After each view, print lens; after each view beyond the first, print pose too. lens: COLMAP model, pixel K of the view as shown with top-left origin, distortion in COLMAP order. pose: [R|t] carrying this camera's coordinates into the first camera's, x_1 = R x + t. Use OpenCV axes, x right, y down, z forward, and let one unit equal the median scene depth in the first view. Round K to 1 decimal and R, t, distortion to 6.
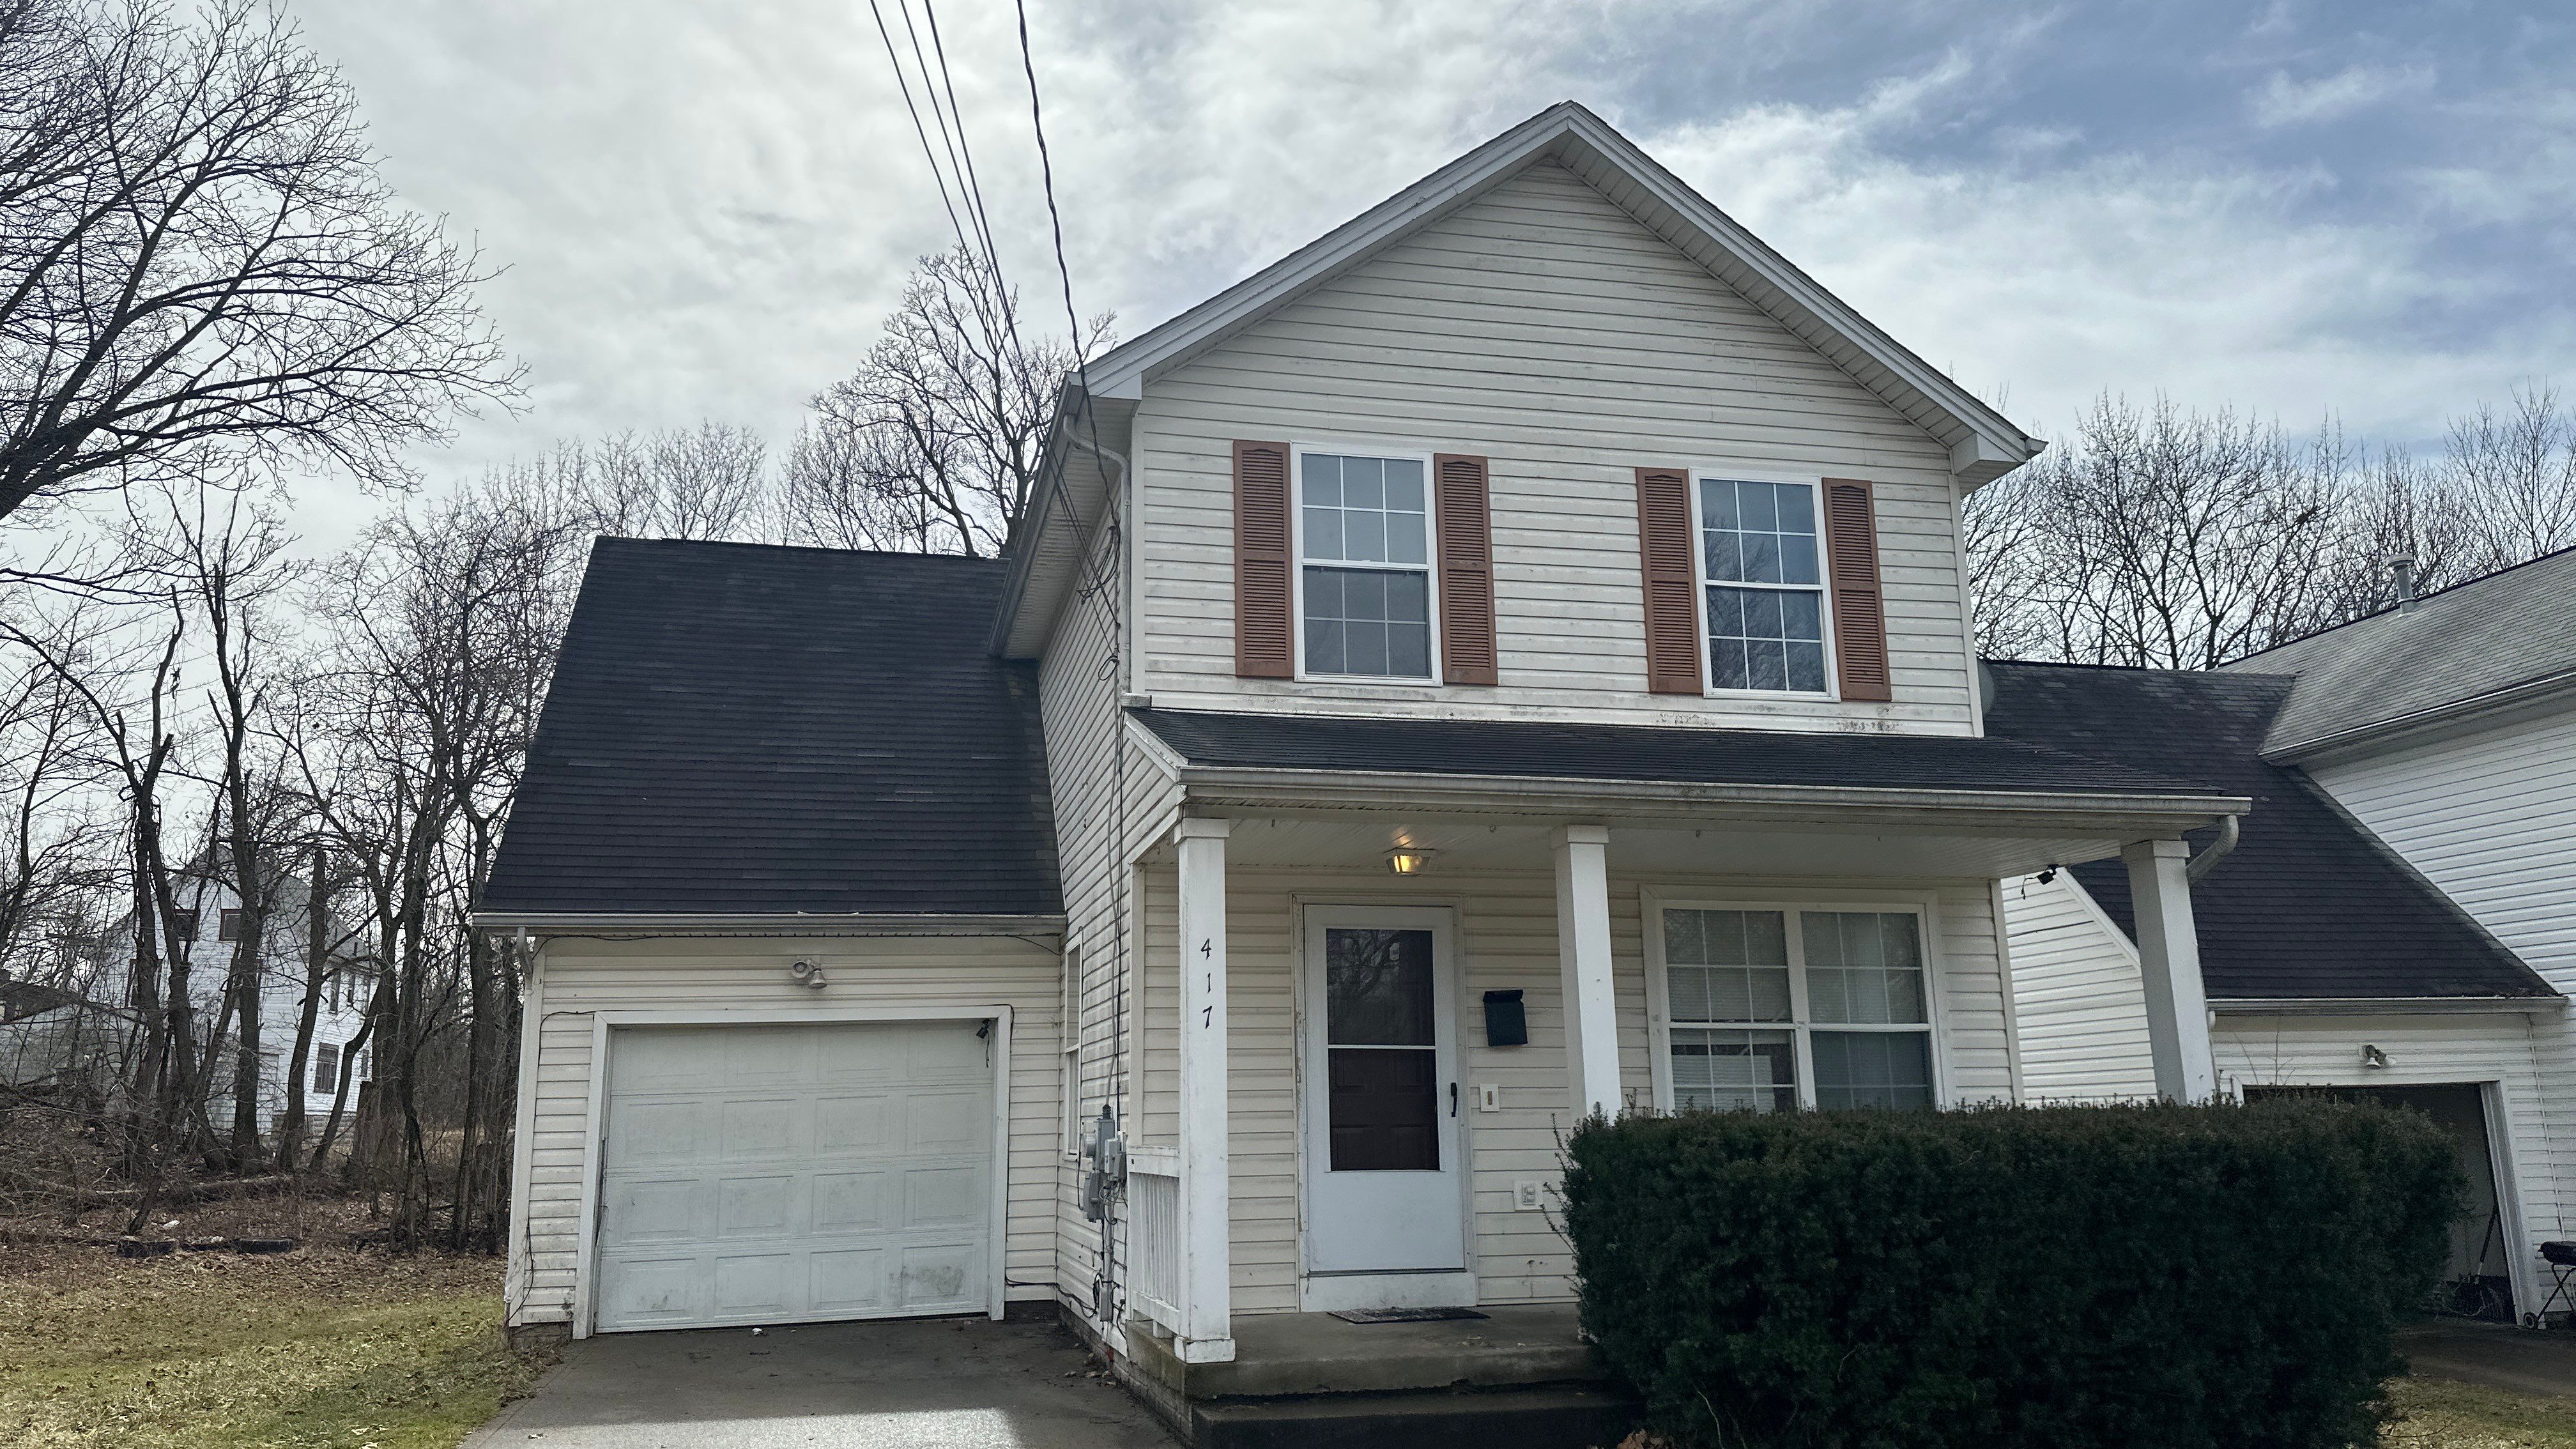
lens RADIAL K [[1823.1, 0, 1266.8], [0, 1823.1, 729.4], [0, 0, 1]] dist [0.068332, -0.110991]
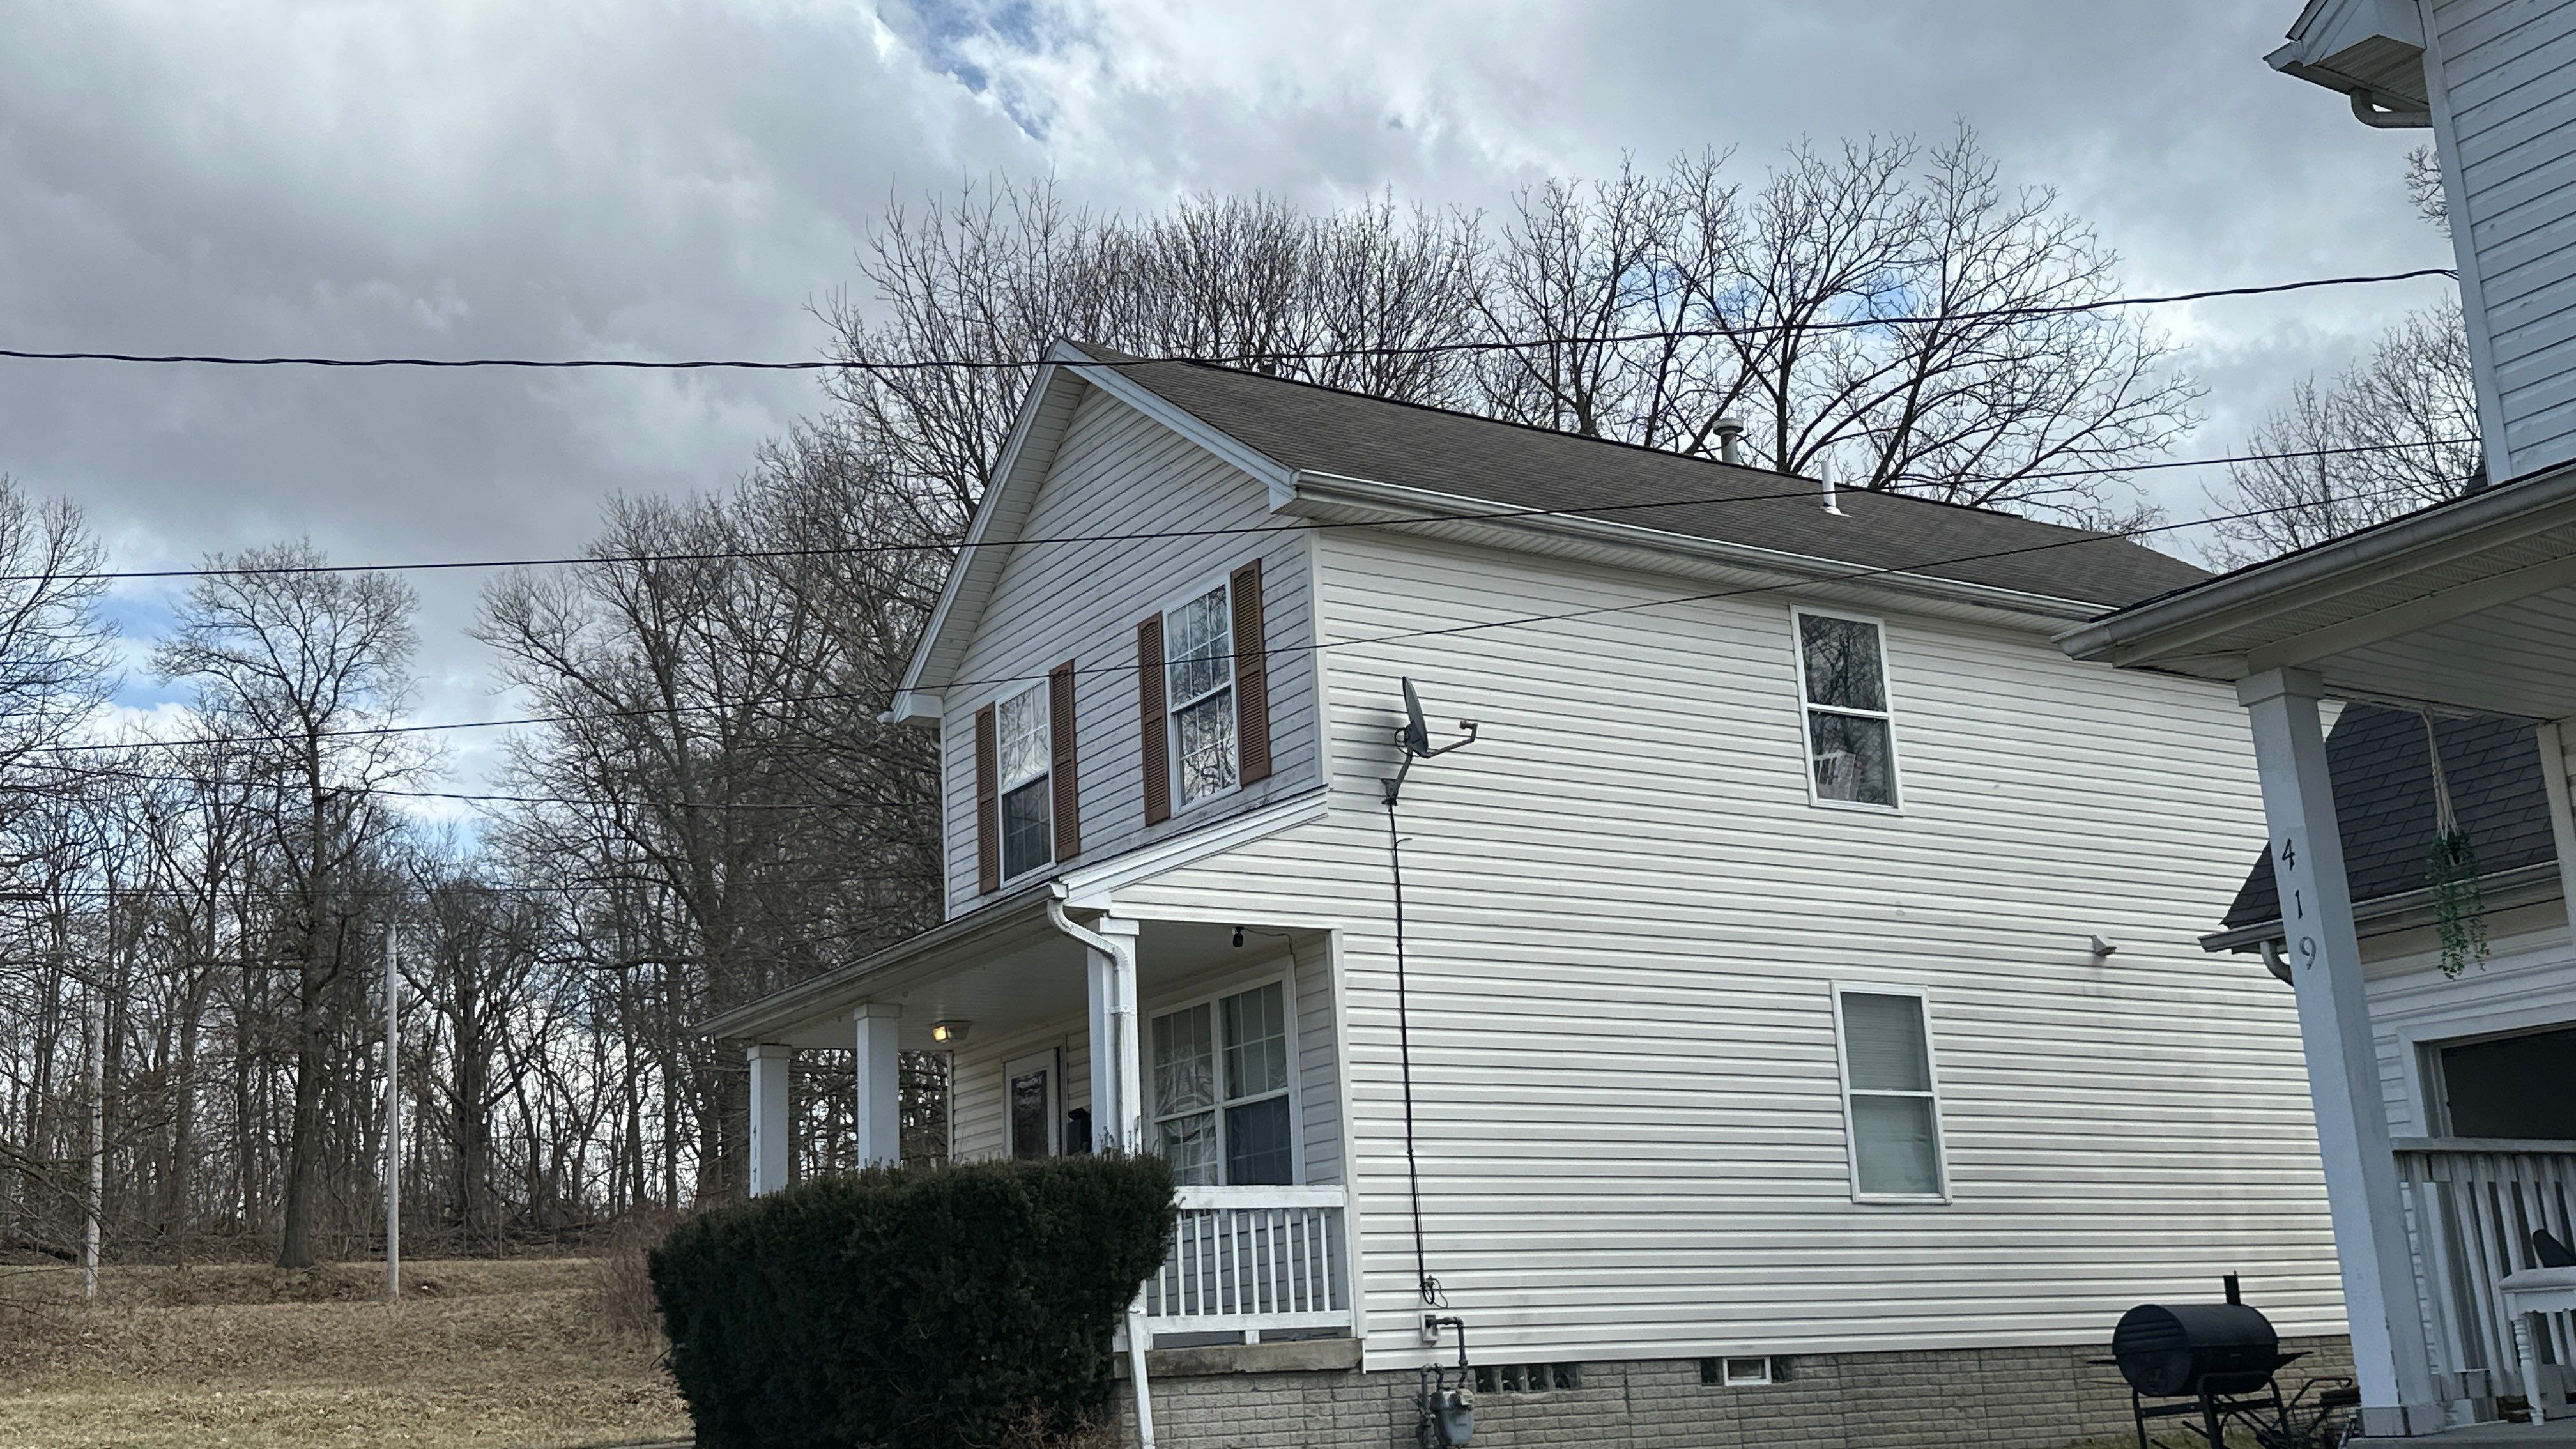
lens RADIAL K [[2710.1, 0, 1288.0], [0, 2710.1, 724.5], [0, 0, 1]] dist [0.061650, -0.007745]
pose [[0.324319, -0.228286, -0.917988, 1.709263], [0.245018, 0.957597, -0.151572, 0.185661], [0.913665, -0.175766, 0.366501, 0.458115]]
